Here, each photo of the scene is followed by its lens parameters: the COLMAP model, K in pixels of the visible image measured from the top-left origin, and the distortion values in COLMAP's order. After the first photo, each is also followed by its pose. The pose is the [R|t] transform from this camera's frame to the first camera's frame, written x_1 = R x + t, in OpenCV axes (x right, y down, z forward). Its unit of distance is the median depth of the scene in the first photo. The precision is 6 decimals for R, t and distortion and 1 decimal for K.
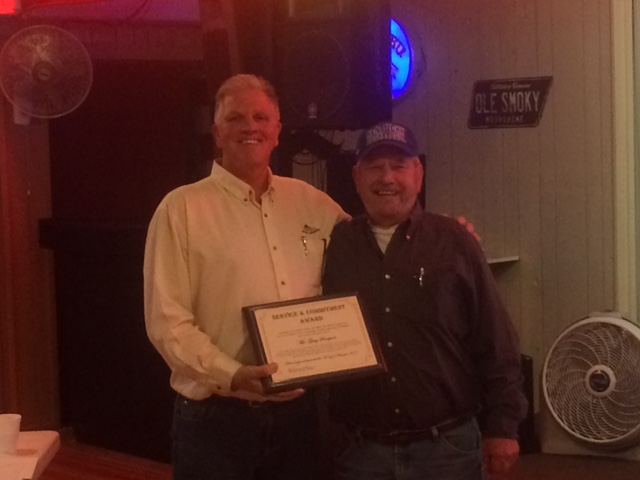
lens RADIAL K [[1558.7, 0, 320.0], [0, 1558.7, 240.0], [0, 0, 1]] dist [0.019561, 0.241298]
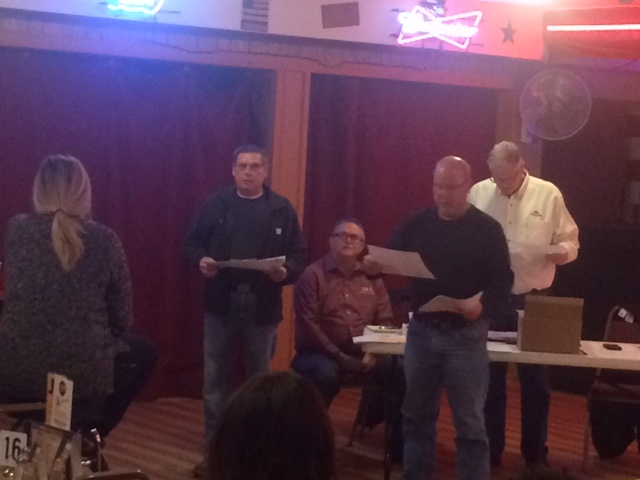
lens RADIAL K [[1785.0, 0, 320.0], [0, 1785.0, 240.0], [0, 0, 1]] dist [-0.008066, 0.434316]
pose [[0.994741, 0.088250, -0.051987, -0.295780], [-0.089011, 0.995952, -0.012512, 0.043690], [0.050672, 0.017073, 0.998569, -0.524754]]
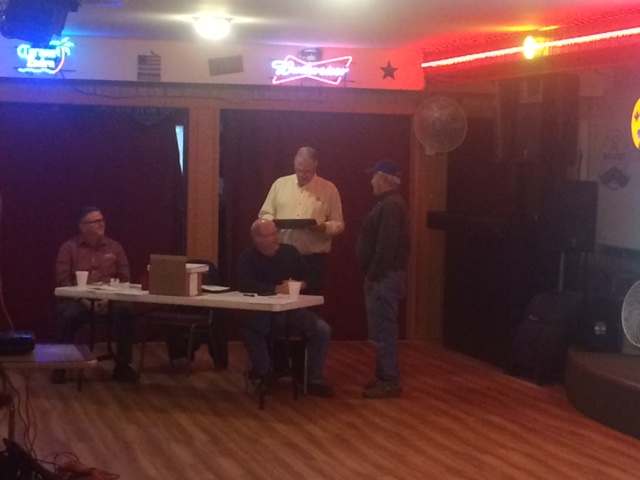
lens RADIAL K [[1532.1, 0, 320.0], [0, 1532.1, 240.0], [0, 0, 1]] dist [-0.012827, 0.271145]
pose [[0.891582, 0.070044, -0.447410, 0.472951], [-0.079502, 0.996832, -0.002369, 0.031806], [0.445826, 0.037682, 0.894326, -0.547651]]
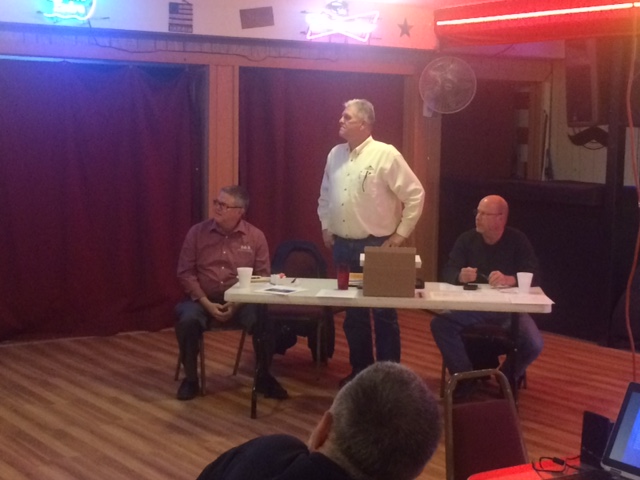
lens RADIAL K [[1149.3, 0, 320.0], [0, 1149.3, 240.0], [0, 0, 1]] dist [0.035694, 0.031424]
pose [[0.991893, 0.057377, -0.113385, -0.169114], [-0.054144, 0.998039, 0.031397, 0.025194], [0.114964, -0.025003, 0.993055, -0.230280]]
